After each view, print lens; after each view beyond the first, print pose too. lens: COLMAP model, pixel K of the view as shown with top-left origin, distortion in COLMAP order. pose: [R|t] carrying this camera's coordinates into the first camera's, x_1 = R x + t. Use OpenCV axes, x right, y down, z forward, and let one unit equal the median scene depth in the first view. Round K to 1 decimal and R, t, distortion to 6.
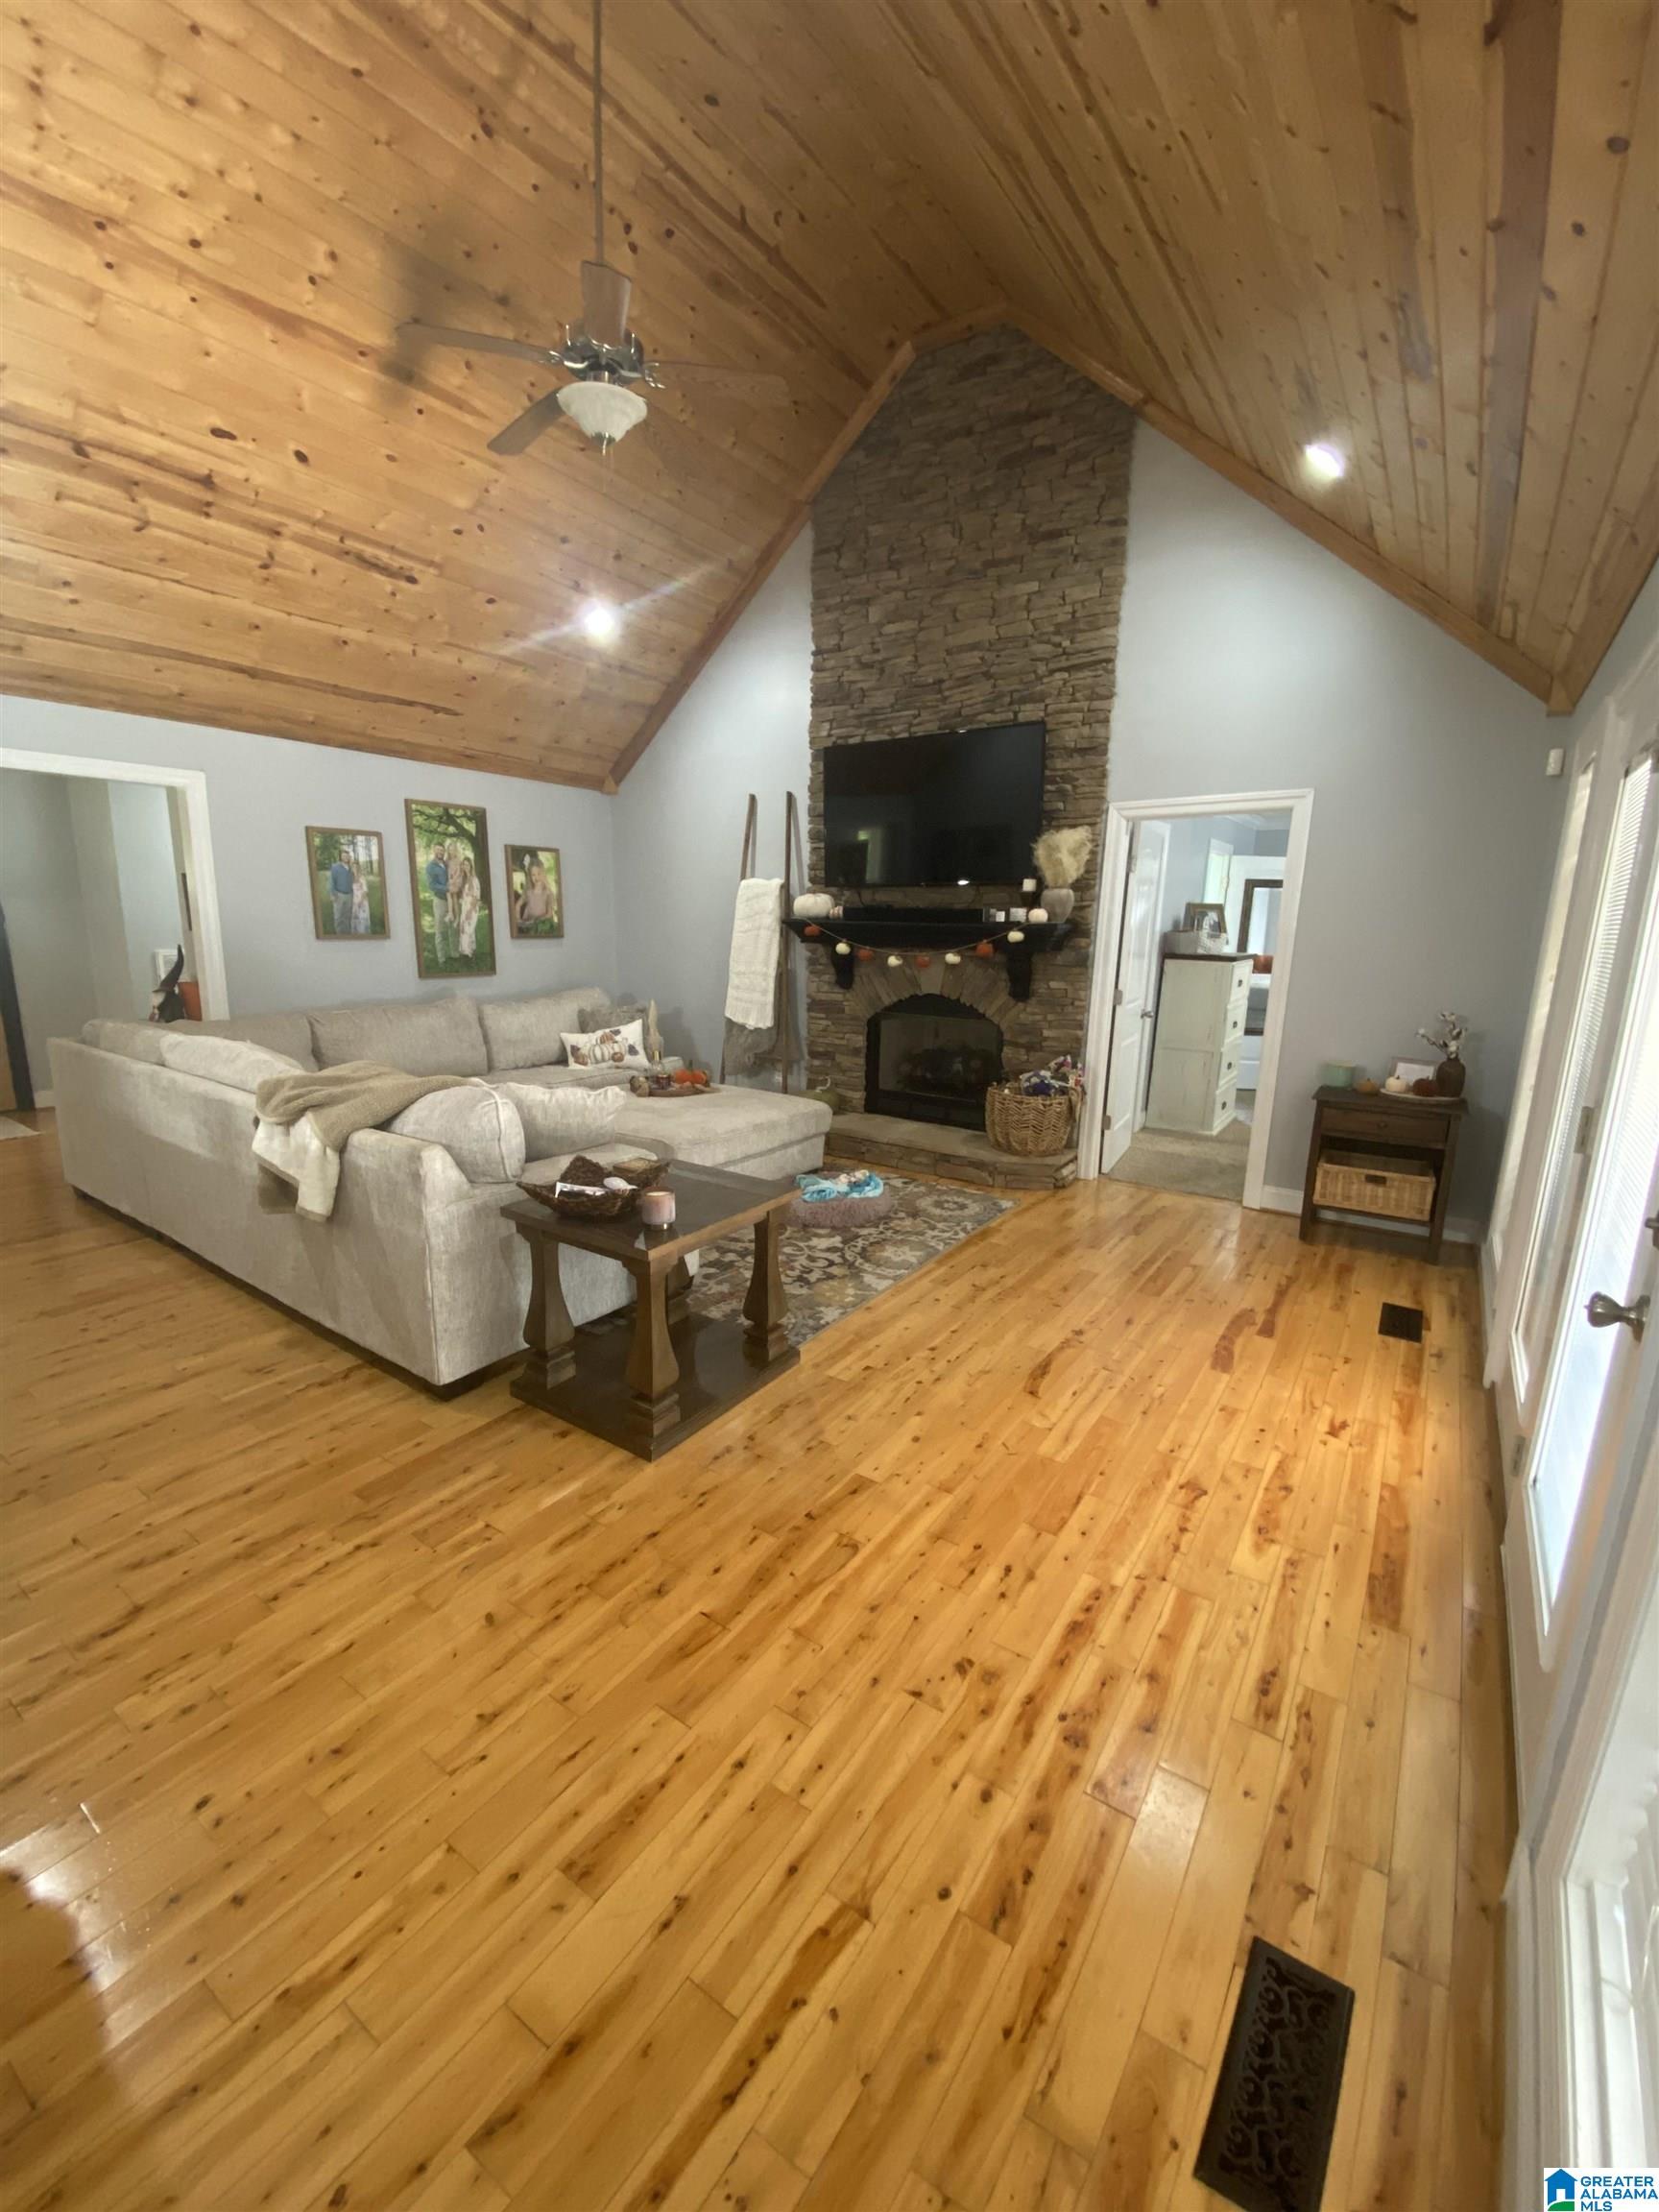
lens RADIAL K [[904.3, 0, 826.7], [0, 904.3, 1145.9], [0, 0, 1]] dist [-0.000865, -0.000219]
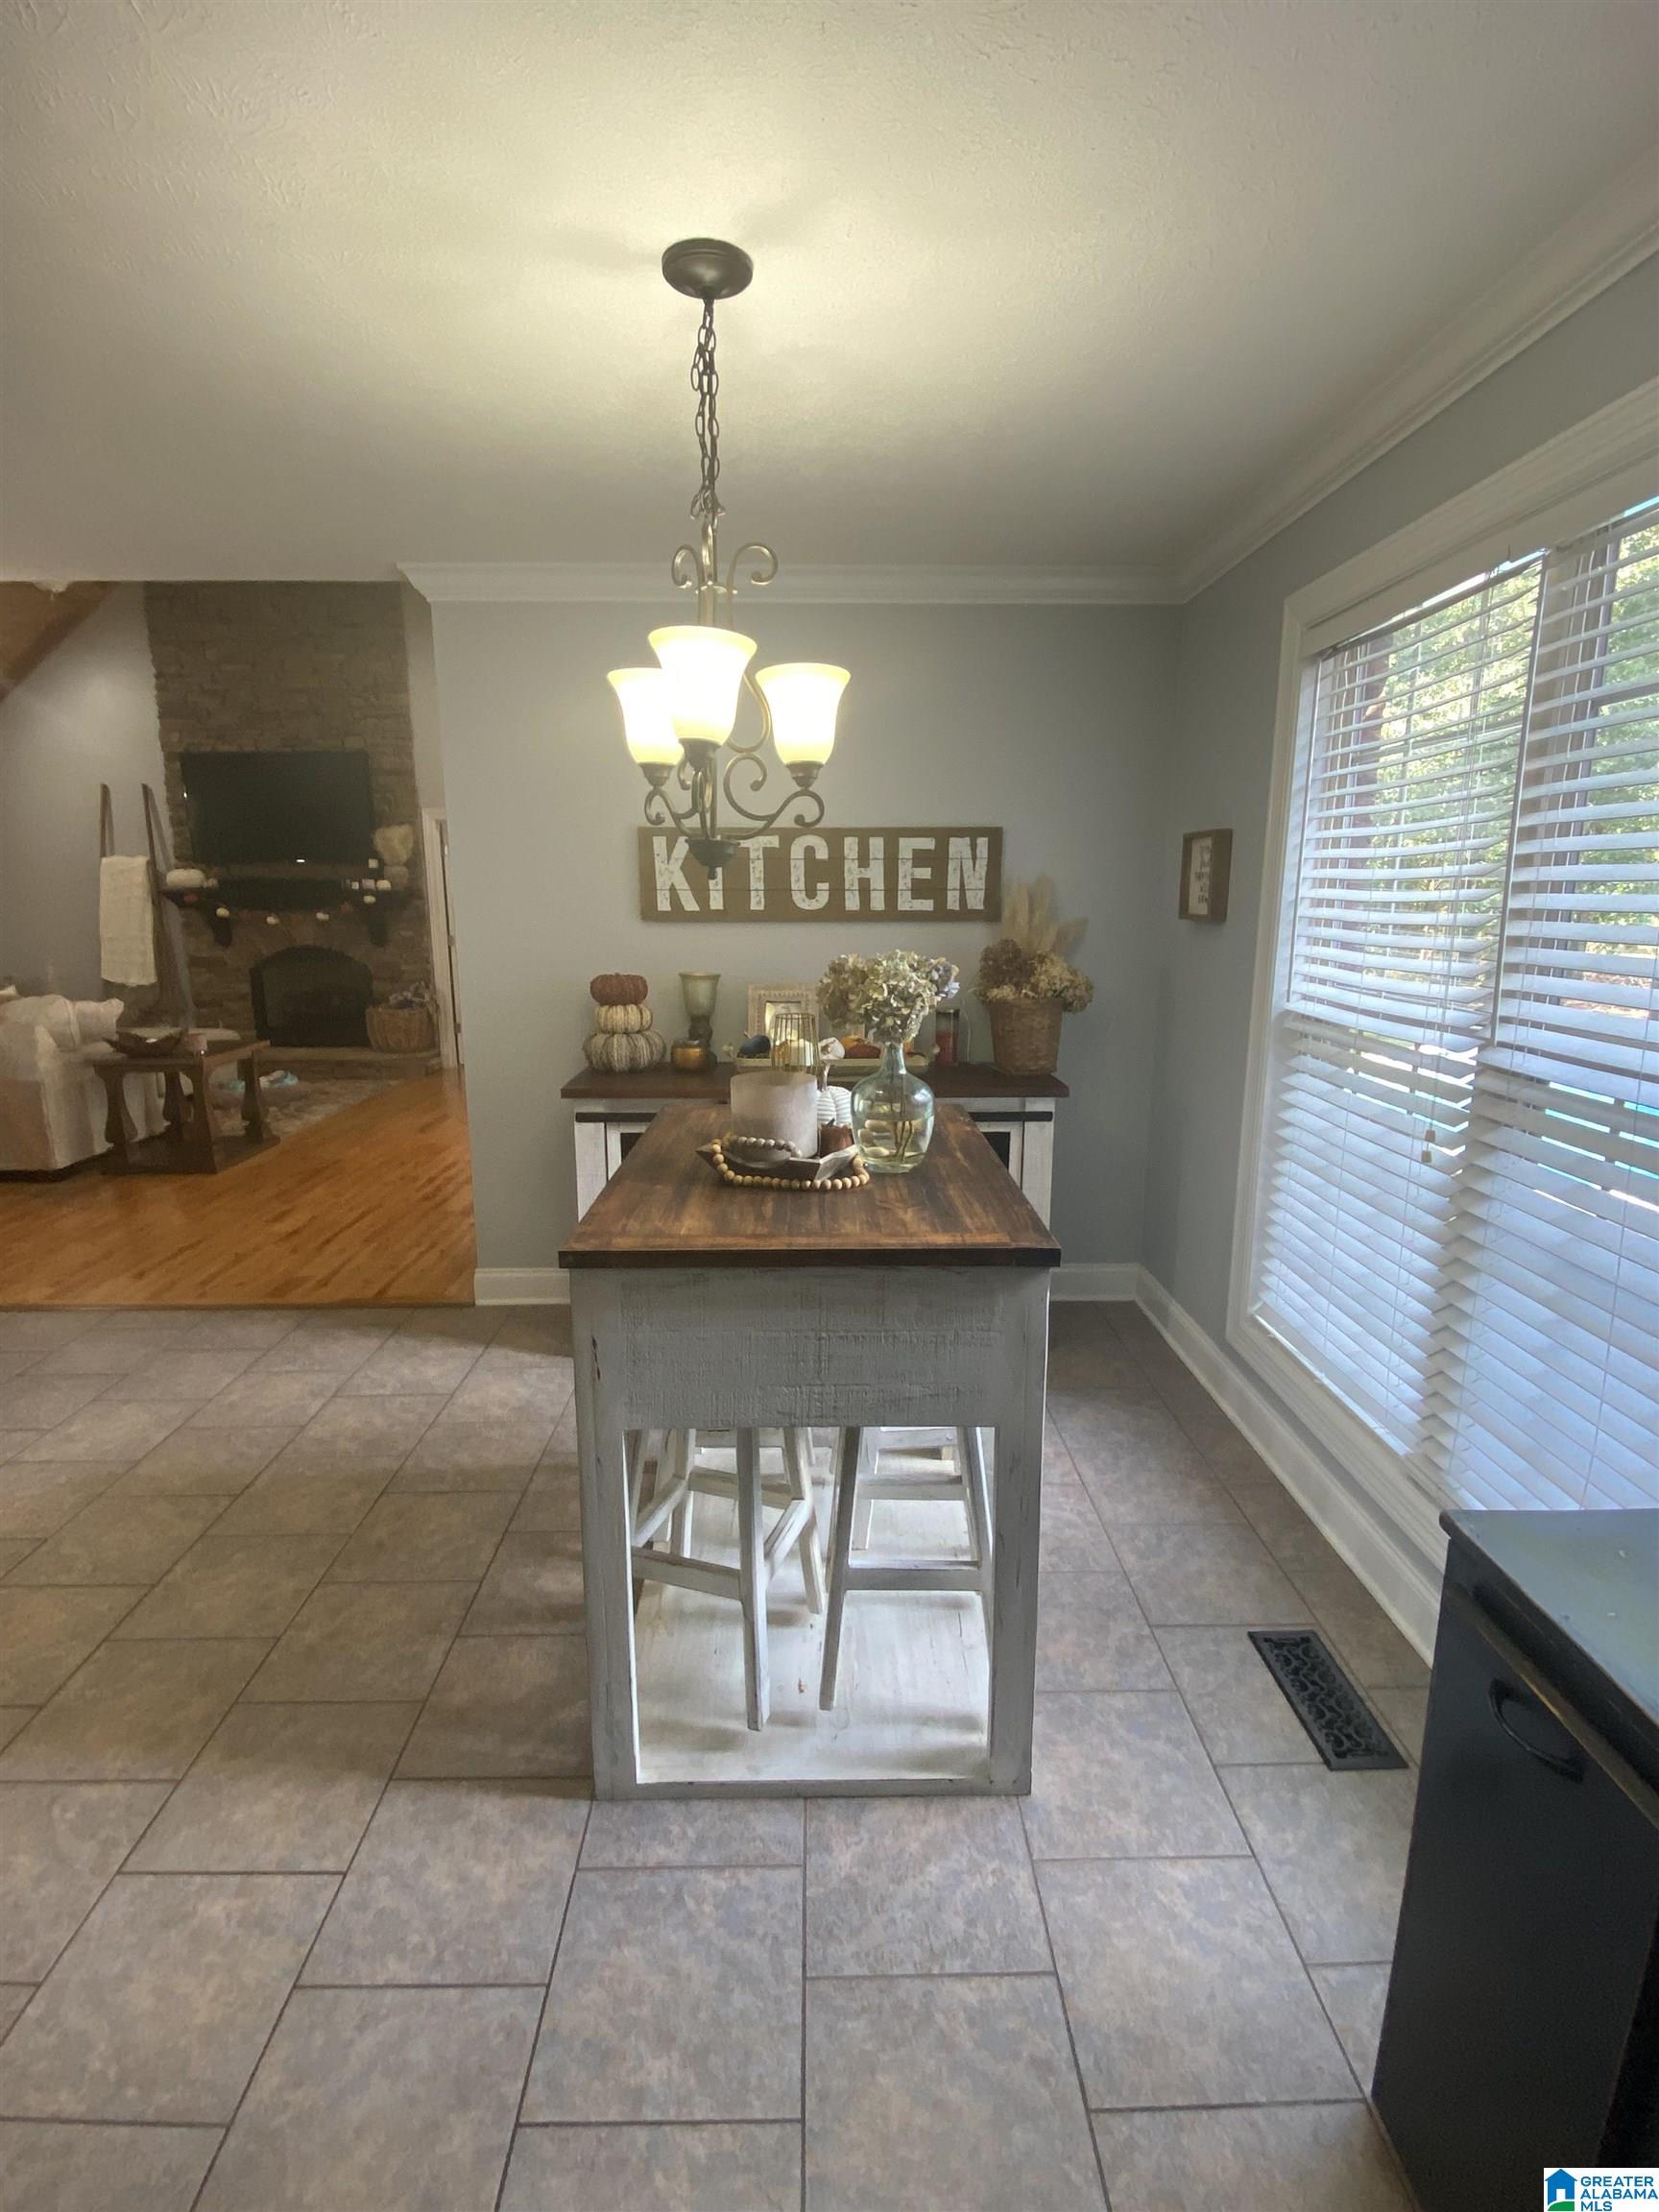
lens RADIAL K [[1060.9, 0, 829.5], [0, 1060.9, 1106.0], [0, 0, 1]] dist [0.039625, -0.036273]
pose [[0.816620, -0.133503, 0.561524, -0.170176], [0.157885, 0.987444, 0.005155, 0.177256], [-0.555162, 0.084446, 0.827445, -0.696410]]
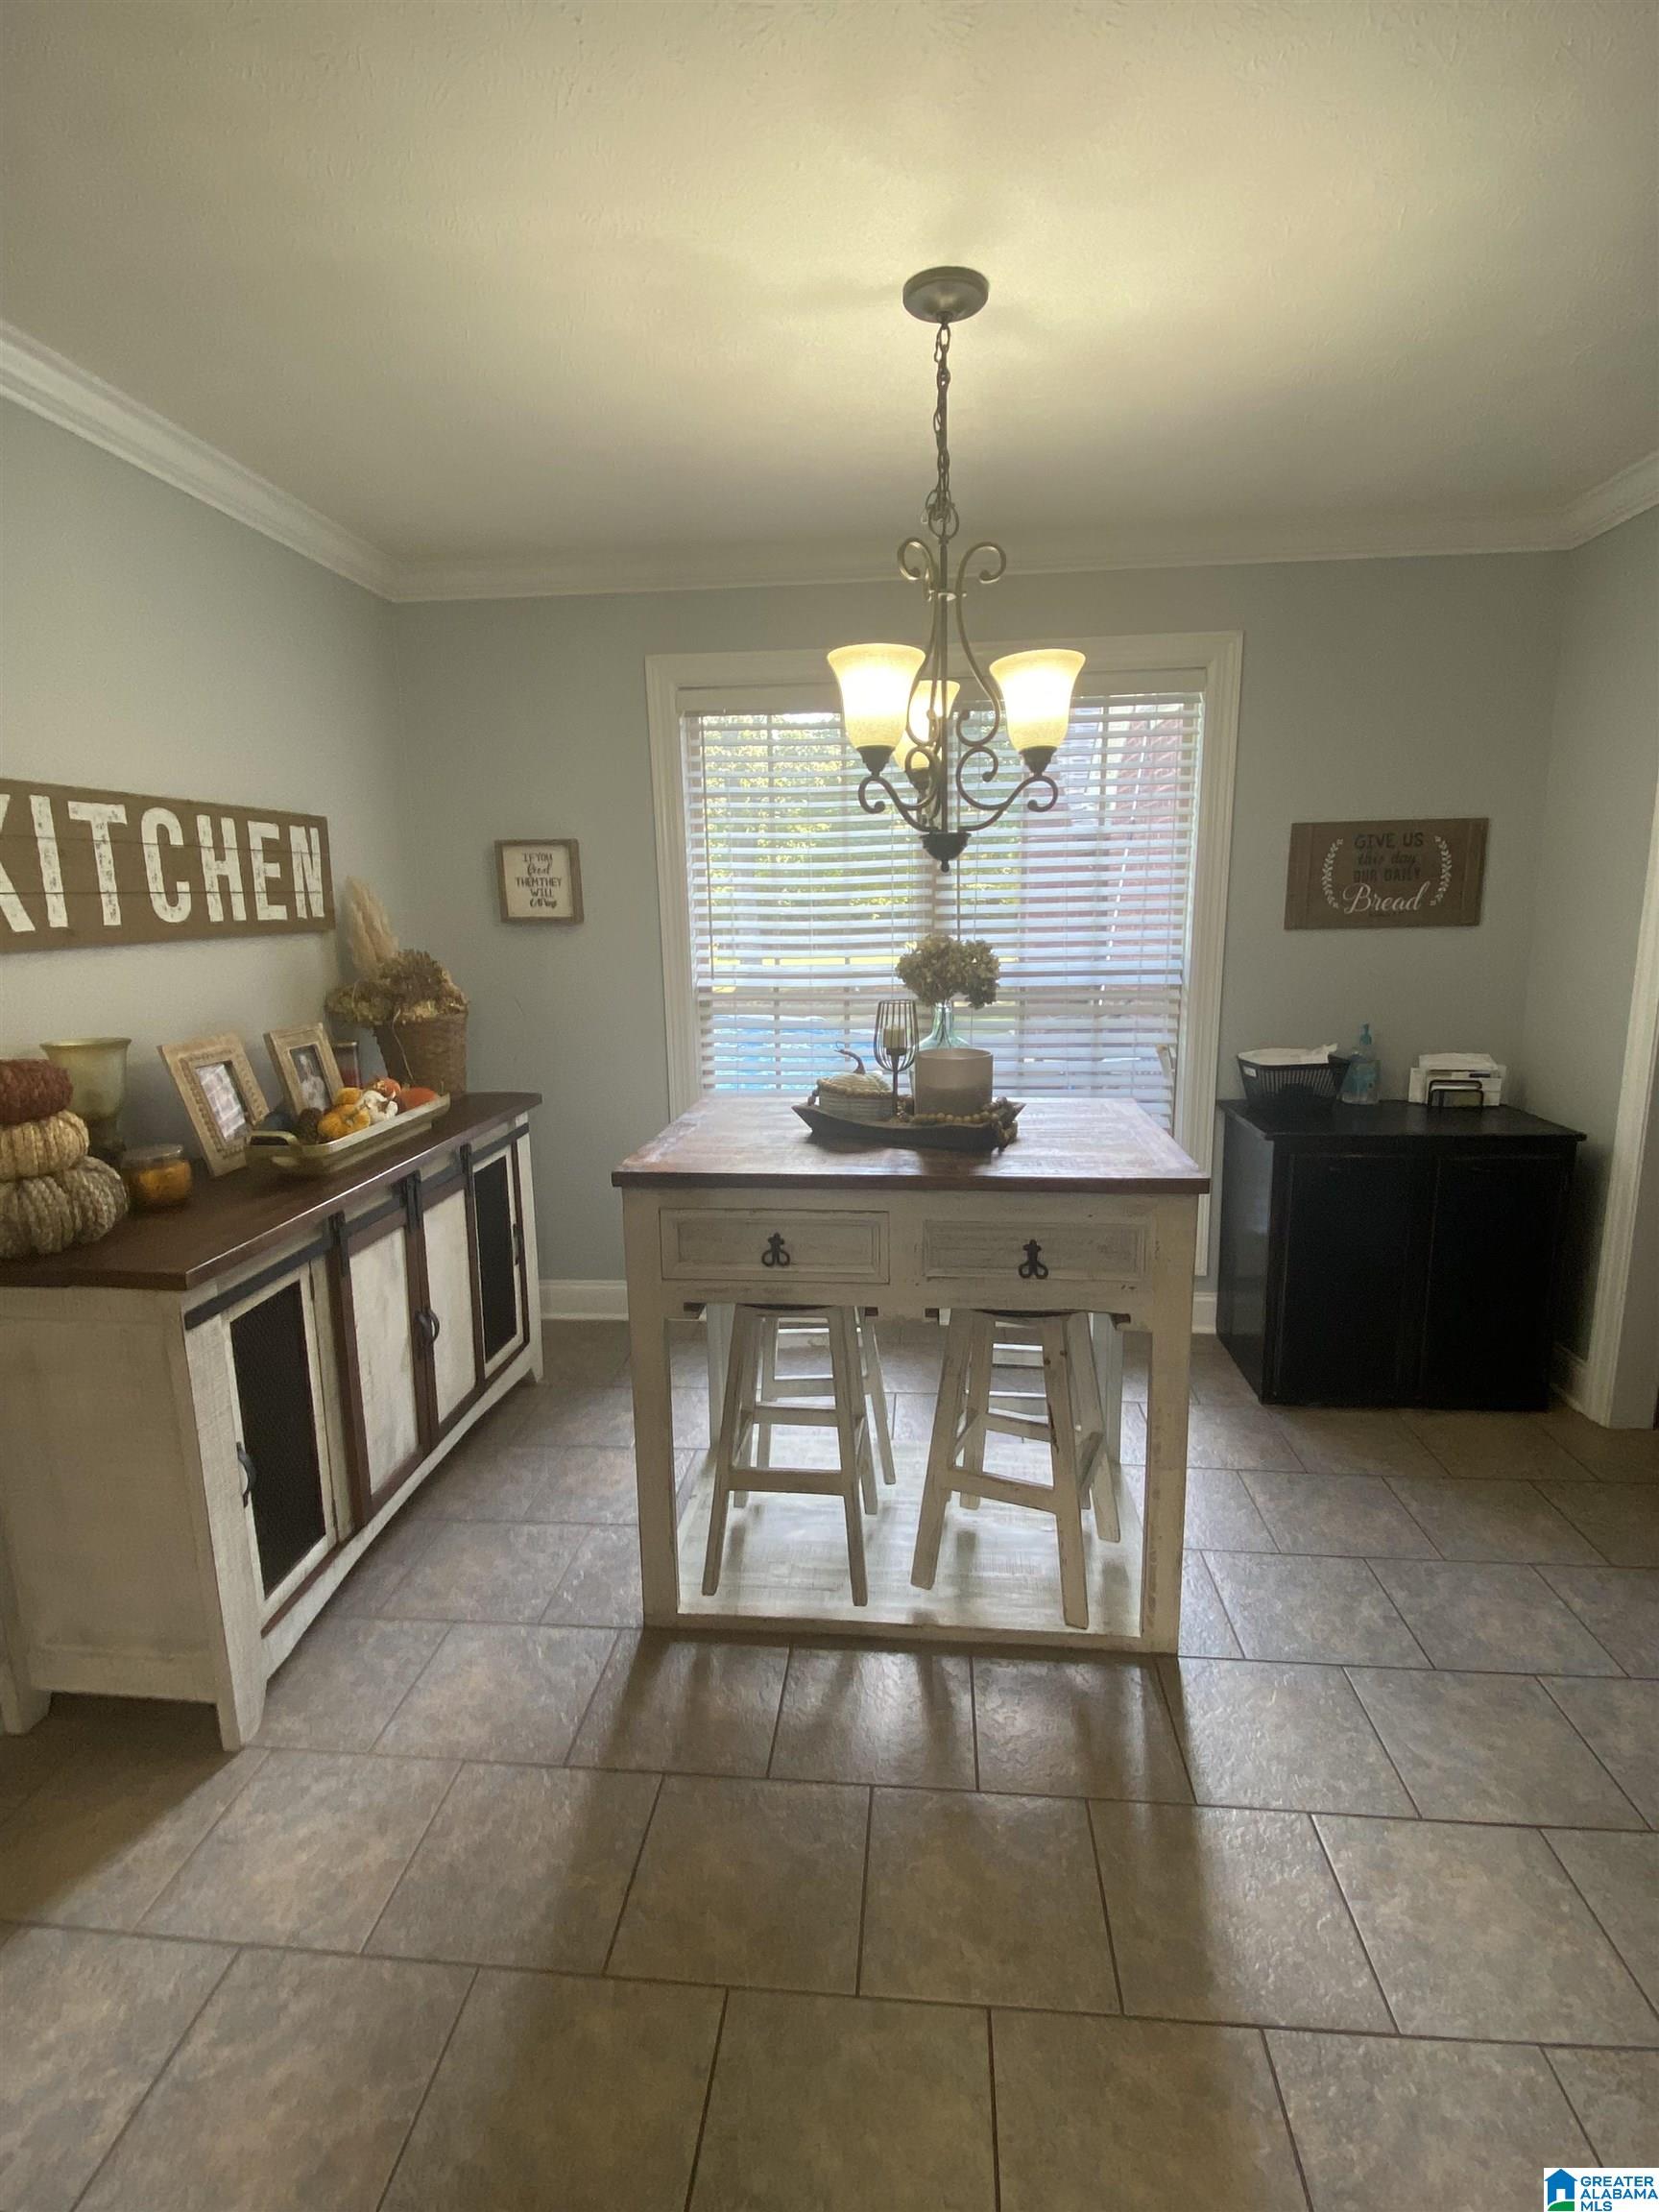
lens RADIAL K [[1060.9, 0, 829.5], [0, 1060.9, 1106.0], [0, 0, 1]] dist [0.039625, -0.036273]
pose [[-0.491365, -0.180330, 0.852081, -0.302896], [0.221995, 0.920086, 0.322739, 0.046897], [-0.842187, 0.347740, -0.412065, -0.178298]]
